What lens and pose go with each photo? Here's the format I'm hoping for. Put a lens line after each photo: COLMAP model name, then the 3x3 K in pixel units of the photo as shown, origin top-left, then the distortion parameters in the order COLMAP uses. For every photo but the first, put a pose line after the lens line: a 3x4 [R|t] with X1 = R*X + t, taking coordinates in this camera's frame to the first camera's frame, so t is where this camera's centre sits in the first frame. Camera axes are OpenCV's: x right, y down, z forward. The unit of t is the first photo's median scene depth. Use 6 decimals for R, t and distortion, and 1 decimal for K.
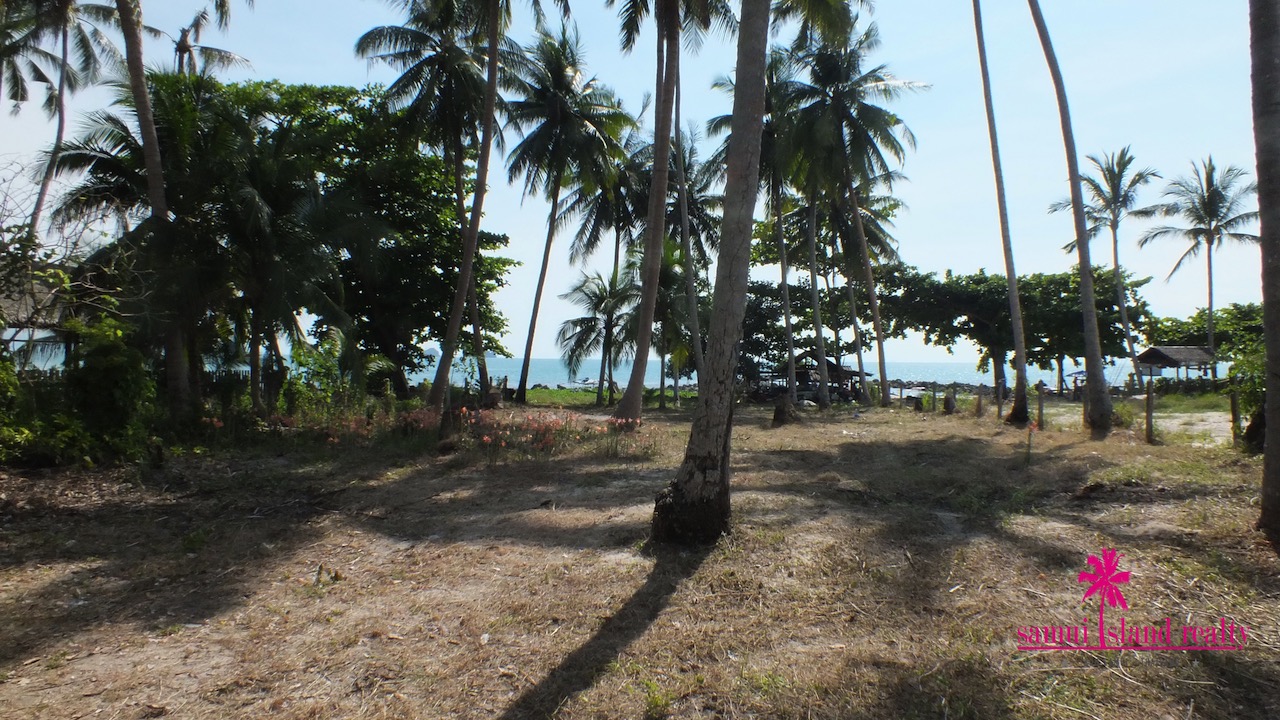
lens RADIAL K [[837.1, 0, 640.0], [0, 837.1, 360.0], [0, 0, 1]] dist [-0.082583, 0.002963]
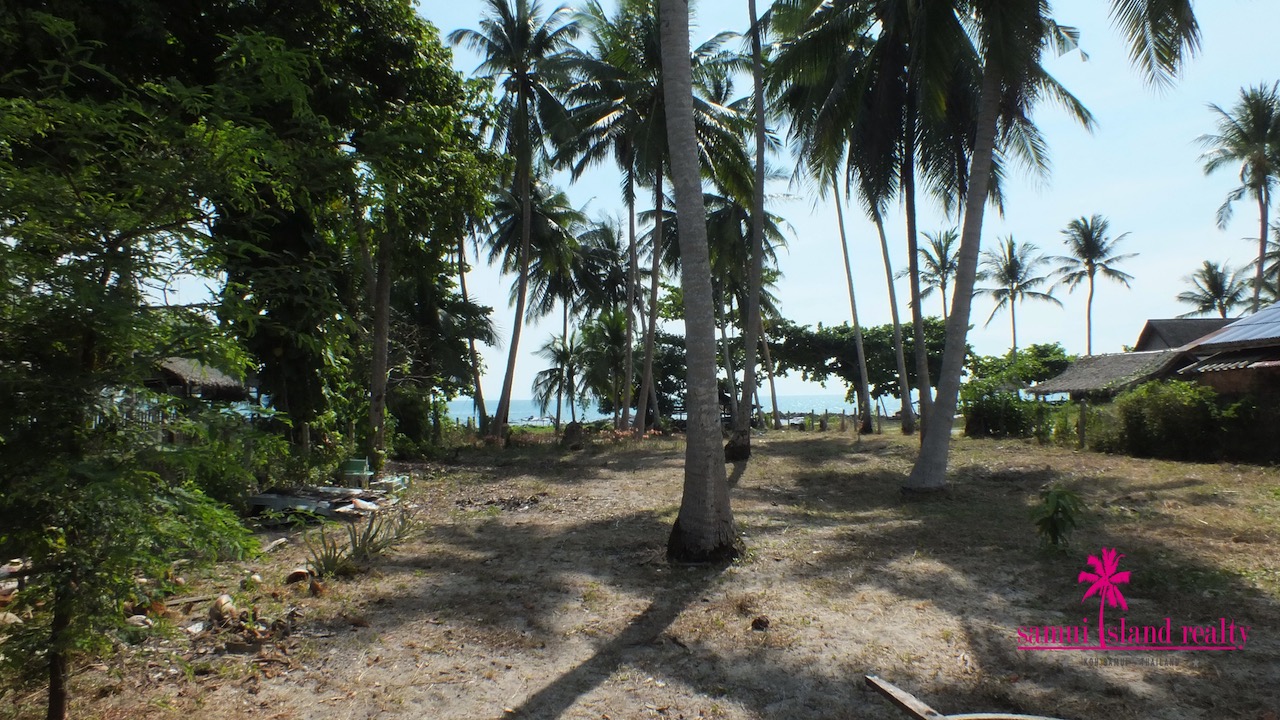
lens RADIAL K [[837.1, 0, 640.0], [0, 837.1, 360.0], [0, 0, 1]] dist [-0.082583, 0.002963]
pose [[0.989705, -0.019815, 0.141743, -0.086763], [0.026437, 0.998638, -0.044991, -0.001374], [-0.140658, 0.048275, 0.988881, -0.235954]]
